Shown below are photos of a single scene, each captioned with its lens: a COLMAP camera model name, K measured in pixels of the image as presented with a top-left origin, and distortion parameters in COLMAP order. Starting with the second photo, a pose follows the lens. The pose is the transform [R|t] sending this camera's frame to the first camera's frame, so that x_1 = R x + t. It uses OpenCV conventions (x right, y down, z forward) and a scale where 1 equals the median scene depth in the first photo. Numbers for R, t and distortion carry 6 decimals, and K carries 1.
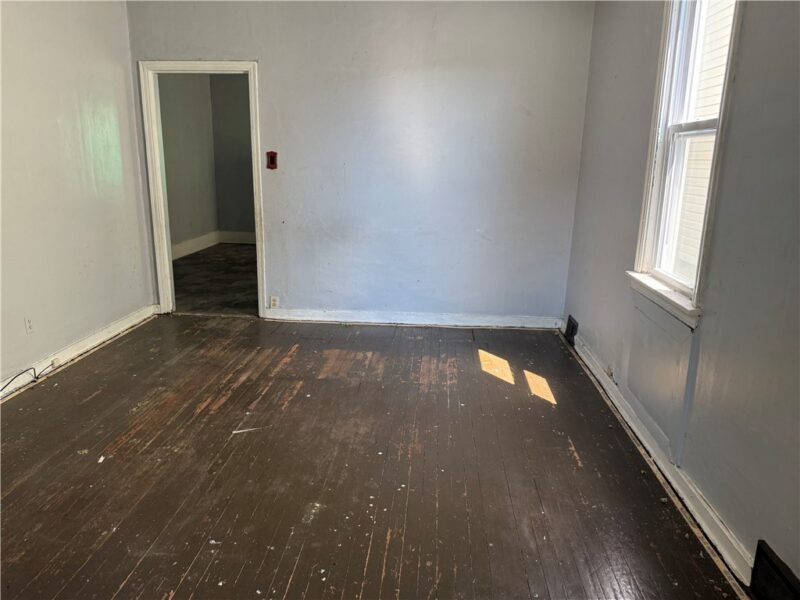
lens RADIAL K [[561.0, 0, 400.4], [0, 561.0, 297.0], [0, 0, 1]] dist [0.001982, -0.000330]
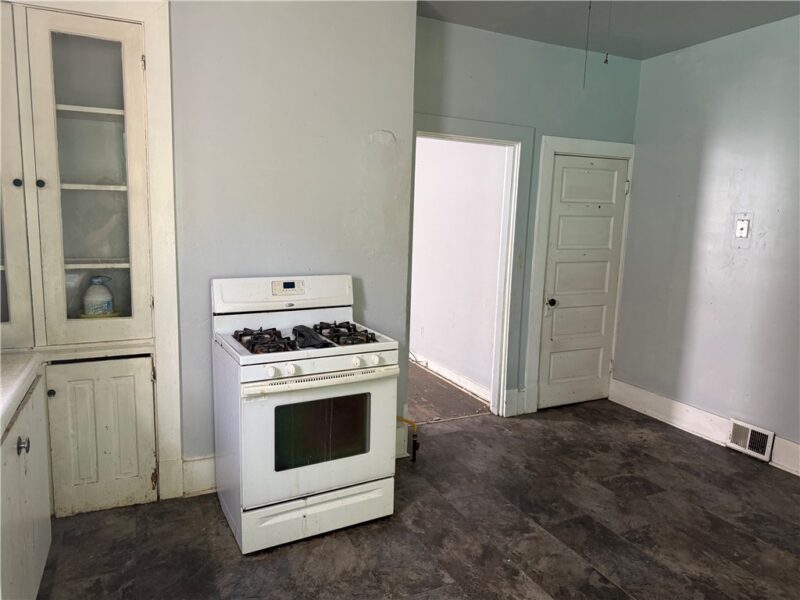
lens RADIAL K [[561.0, 0, 400.0], [0, 561.0, 299.8], [0, 0, 1]] dist [0.001982, -0.000330]
pose [[-0.870187, 0.018987, -0.492356, 0.162669], [-0.175154, 0.922069, 0.345124, -0.460778], [0.460539, 0.386560, -0.799046, 1.753557]]
